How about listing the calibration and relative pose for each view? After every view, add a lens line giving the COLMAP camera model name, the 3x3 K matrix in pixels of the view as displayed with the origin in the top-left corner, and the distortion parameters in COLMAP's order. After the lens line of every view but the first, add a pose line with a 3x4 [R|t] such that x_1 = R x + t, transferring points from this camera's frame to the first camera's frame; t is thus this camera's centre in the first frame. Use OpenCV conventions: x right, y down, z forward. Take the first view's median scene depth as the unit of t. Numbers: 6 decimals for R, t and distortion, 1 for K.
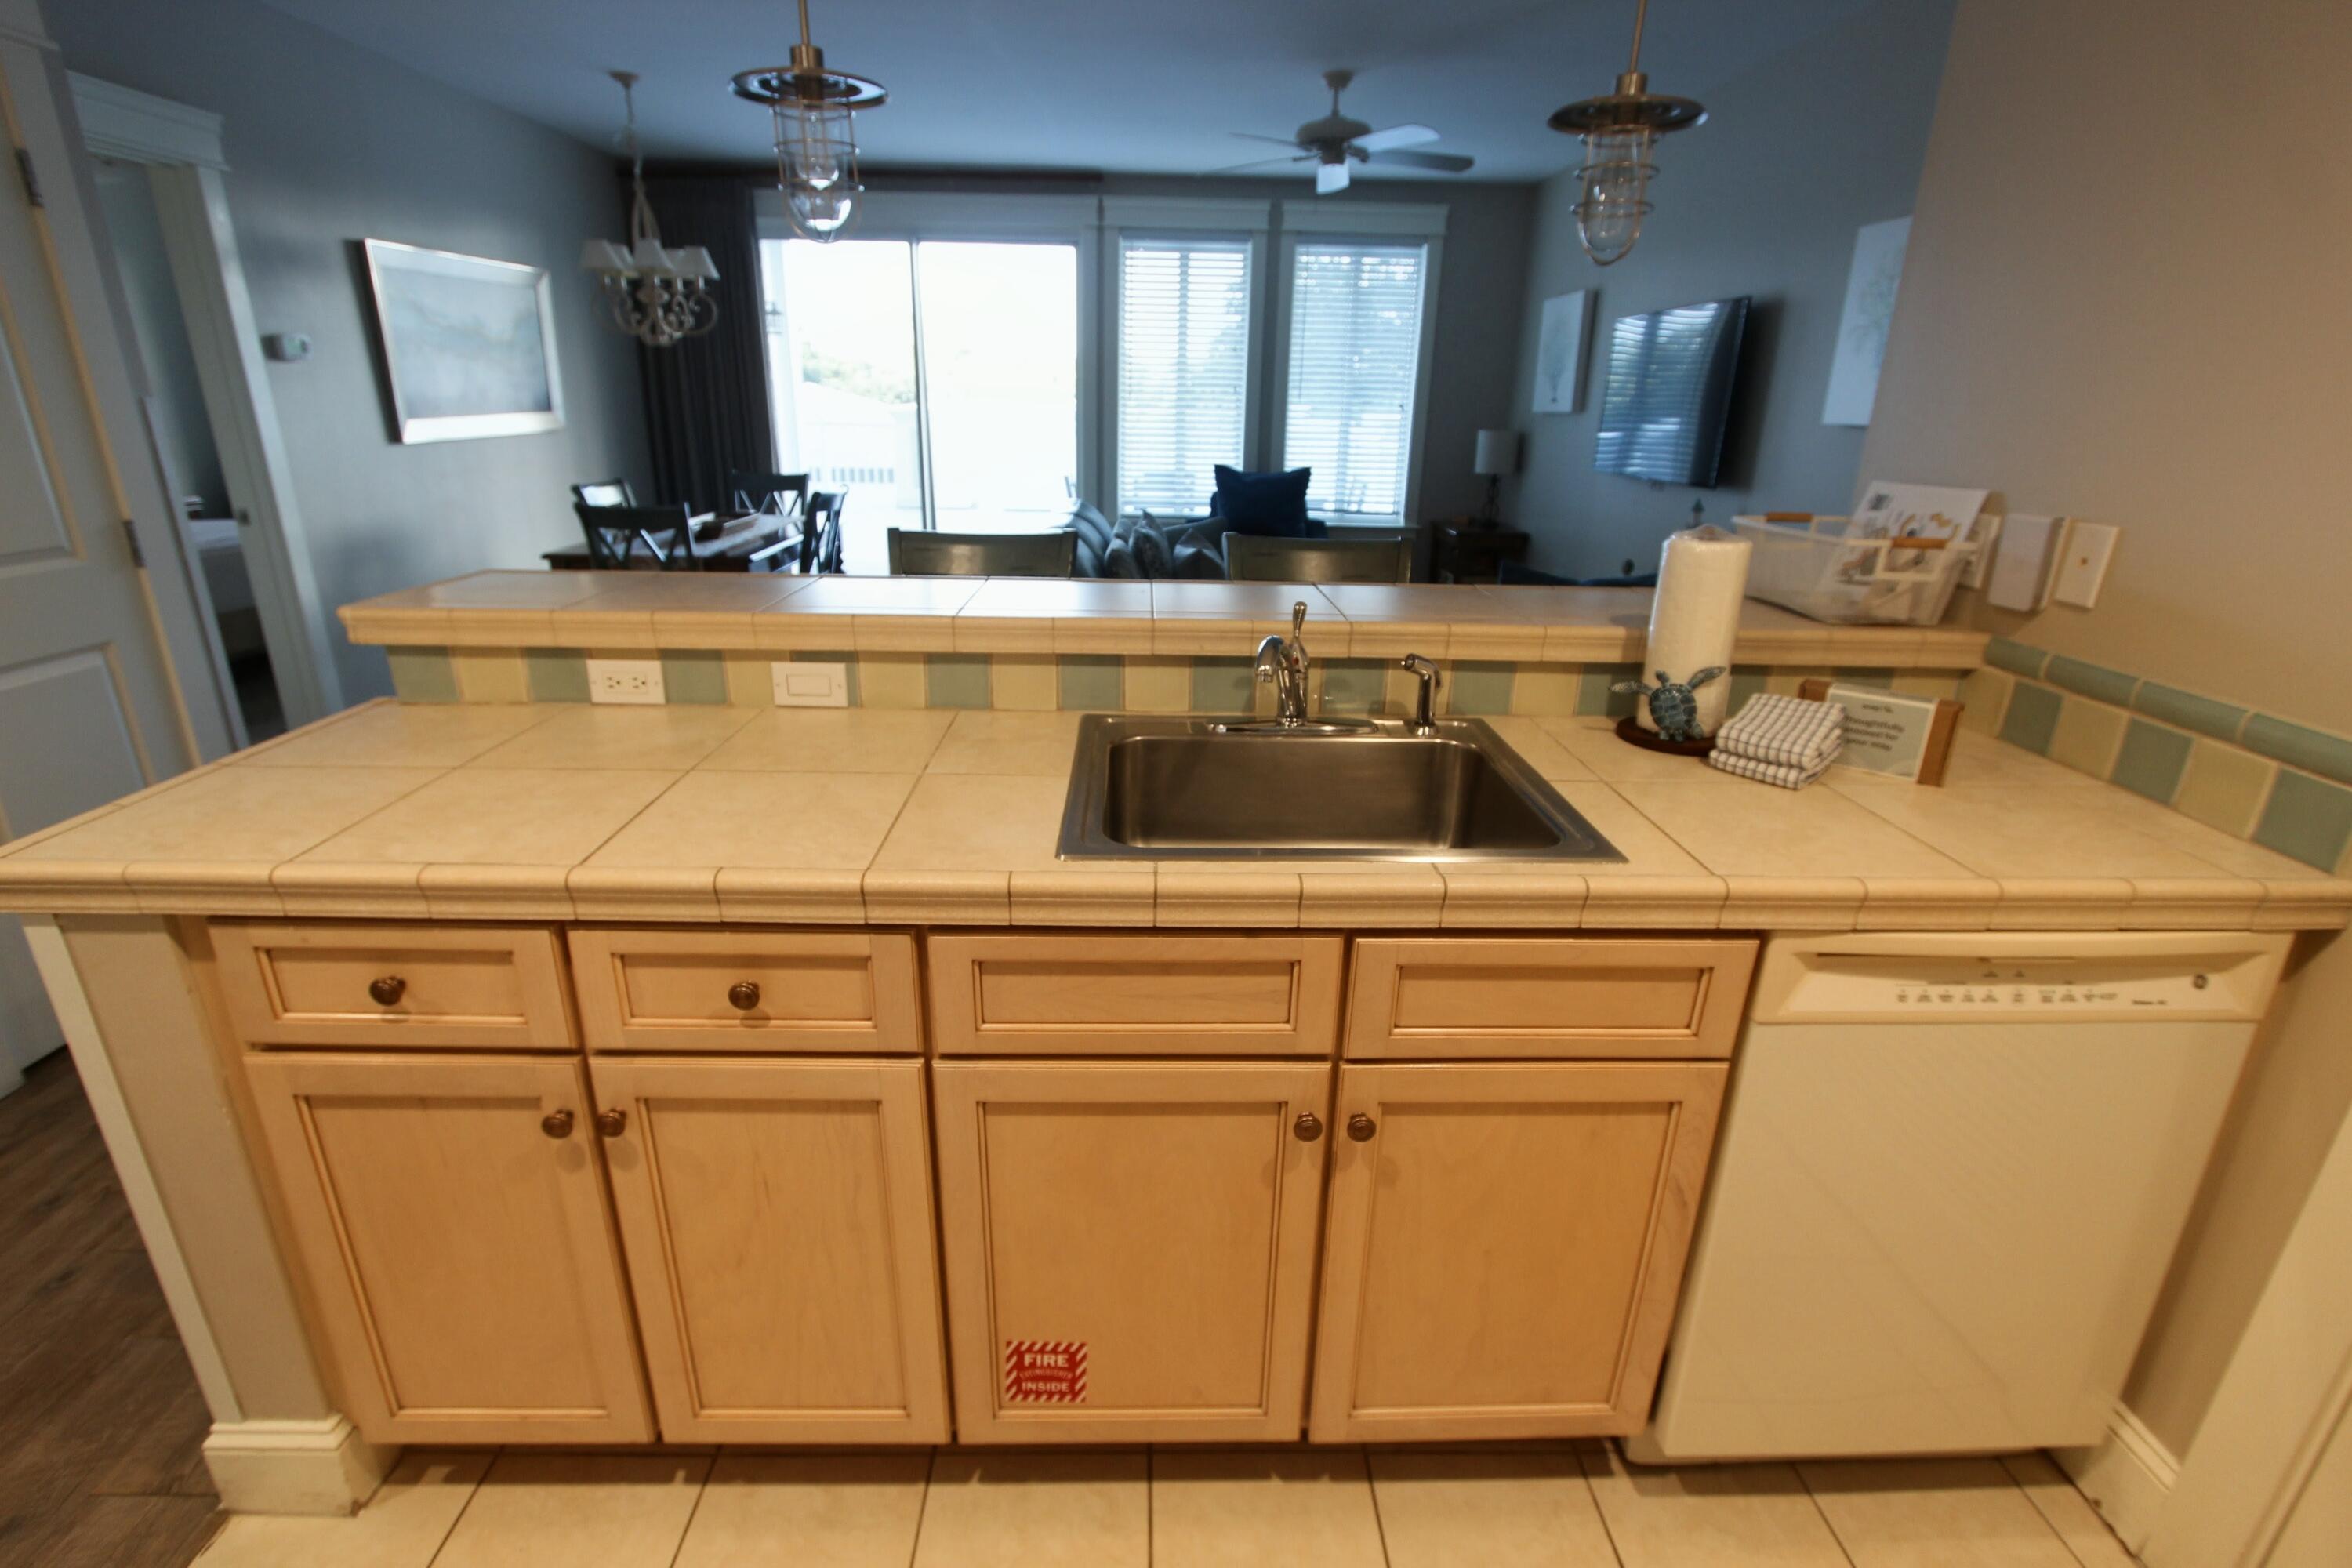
lens RADIAL K [[1095.5, 0, 1178.0], [0, 1095.5, 778.0], [0, 0, 1]] dist [-0.015146, 0.001462]
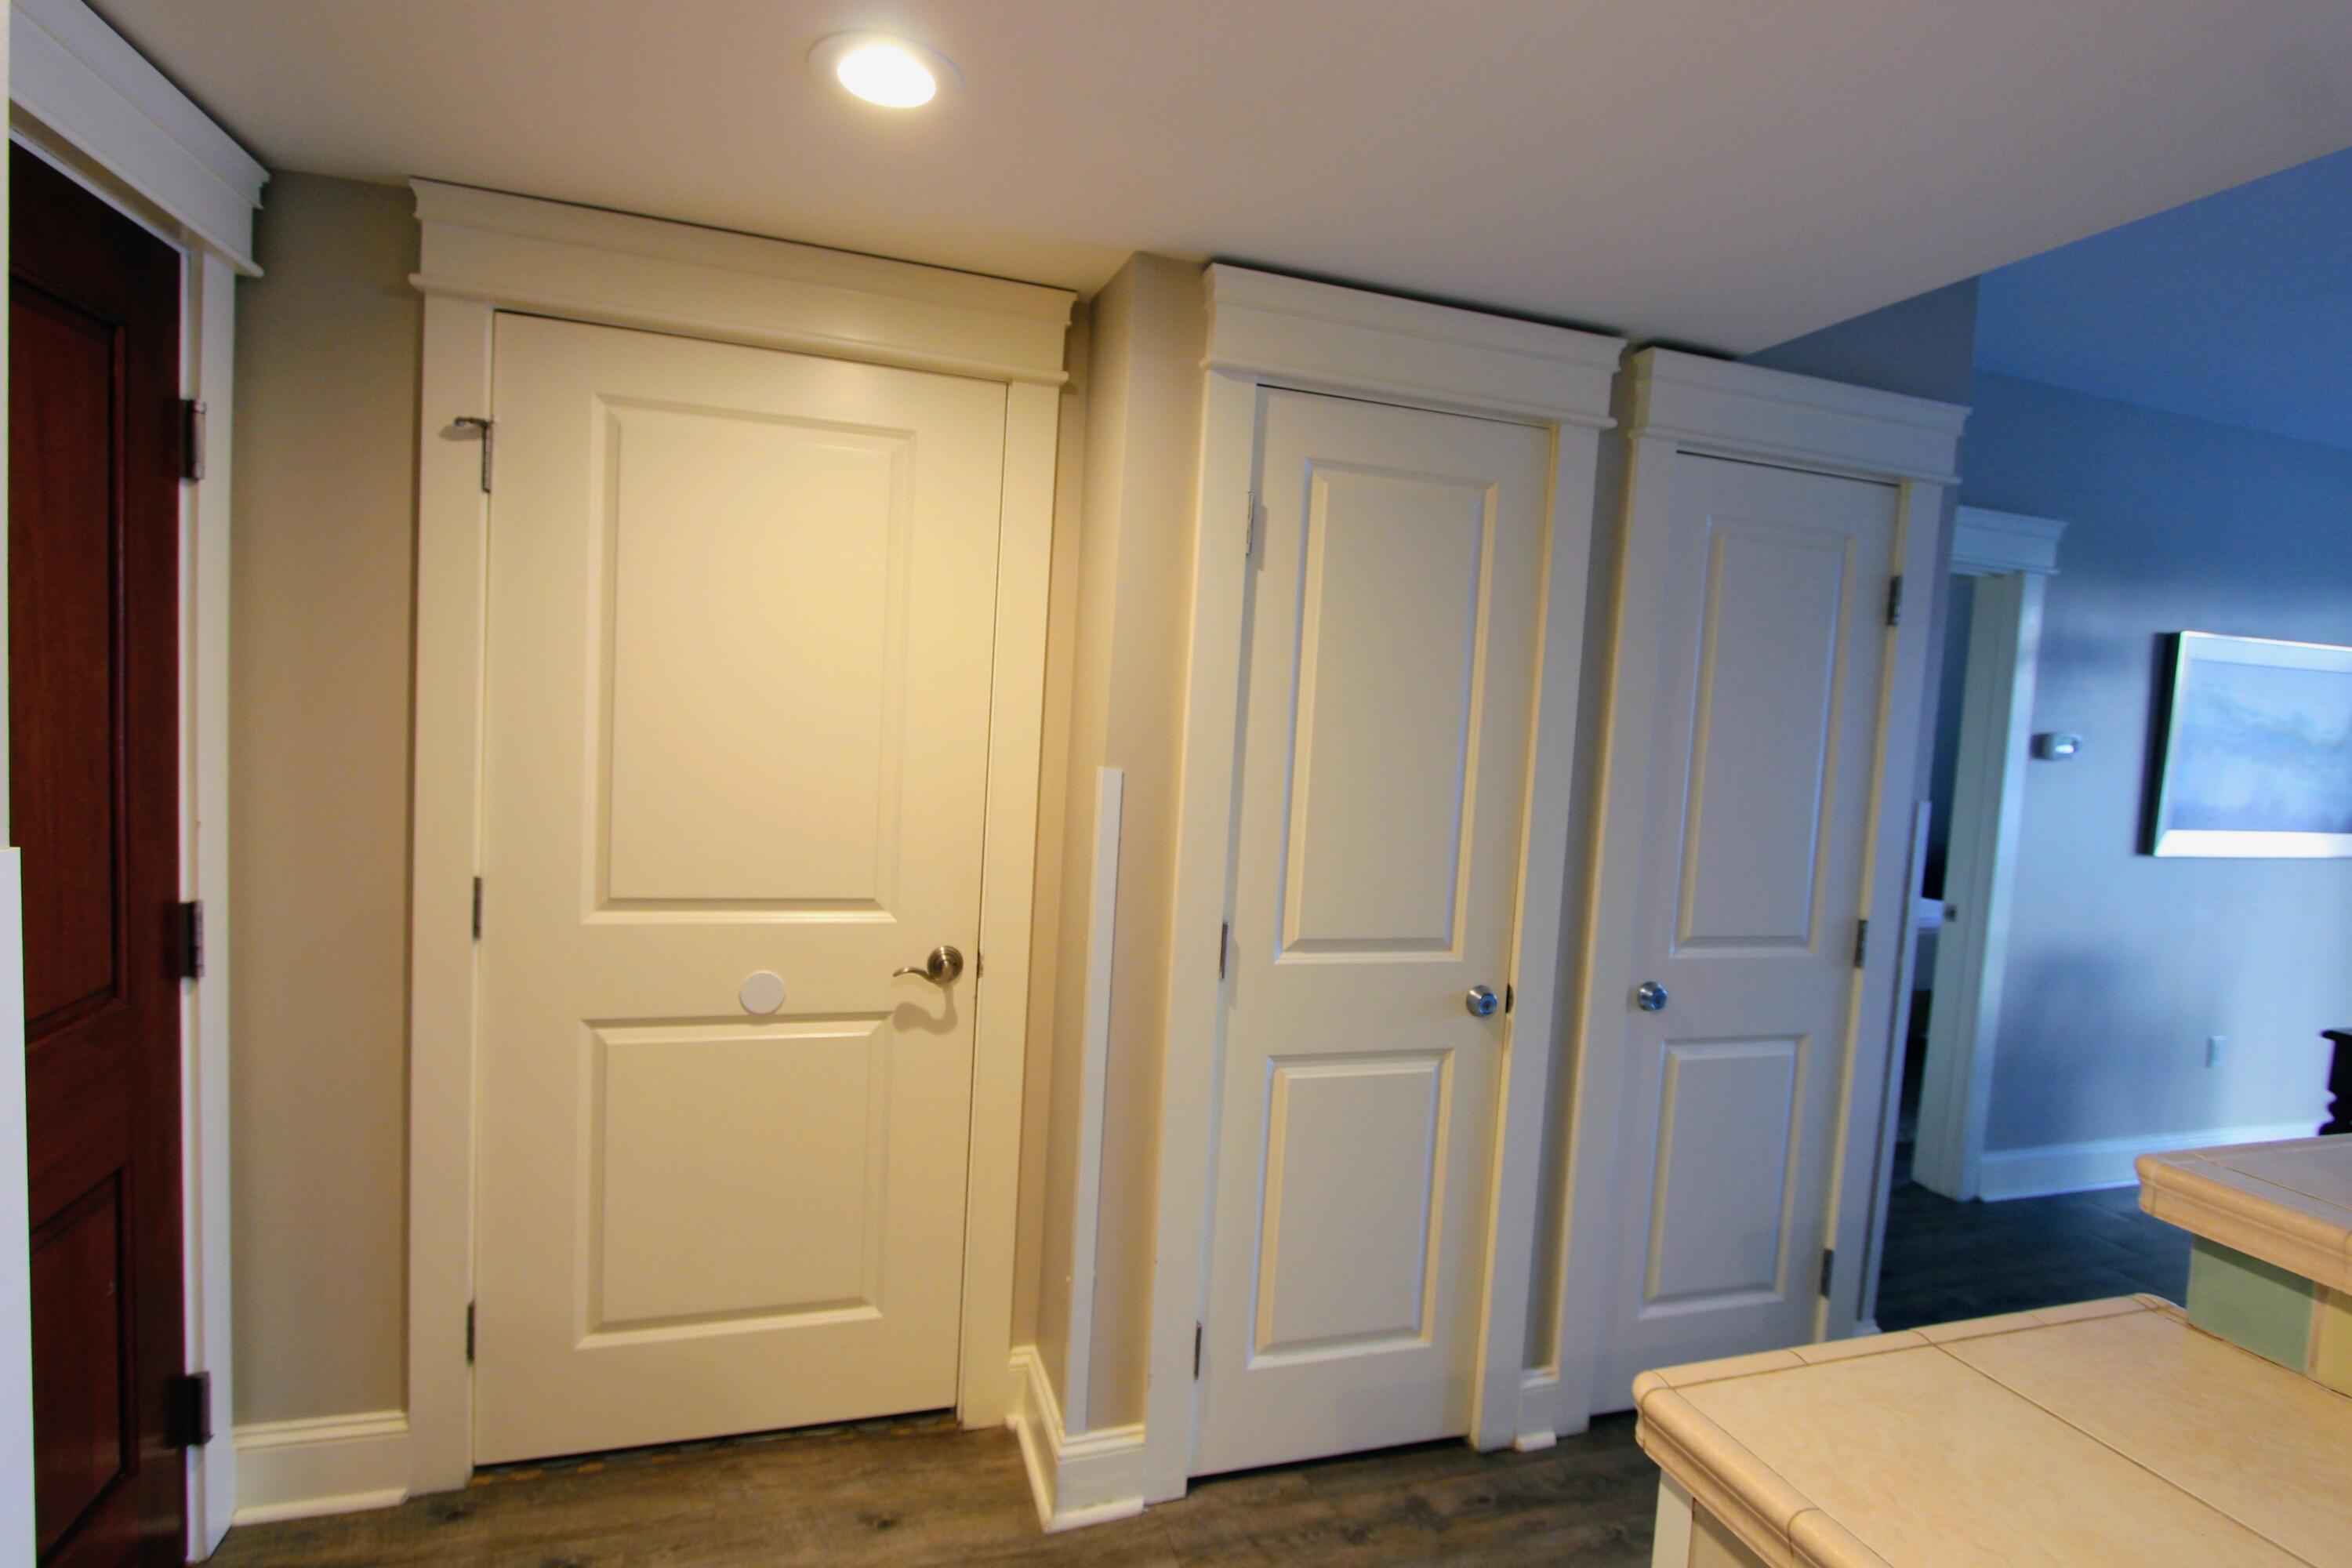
lens RADIAL K [[1095.5, 0, 1174.0], [0, 1095.5, 776.3], [0, 0, 1]] dist [-0.015146, 0.001462]
pose [[0.276131, 0.068480, -0.958677, -0.207818], [-0.370061, 0.928133, -0.040292, -0.086191], [0.887021, 0.365894, 0.281629, 0.125487]]
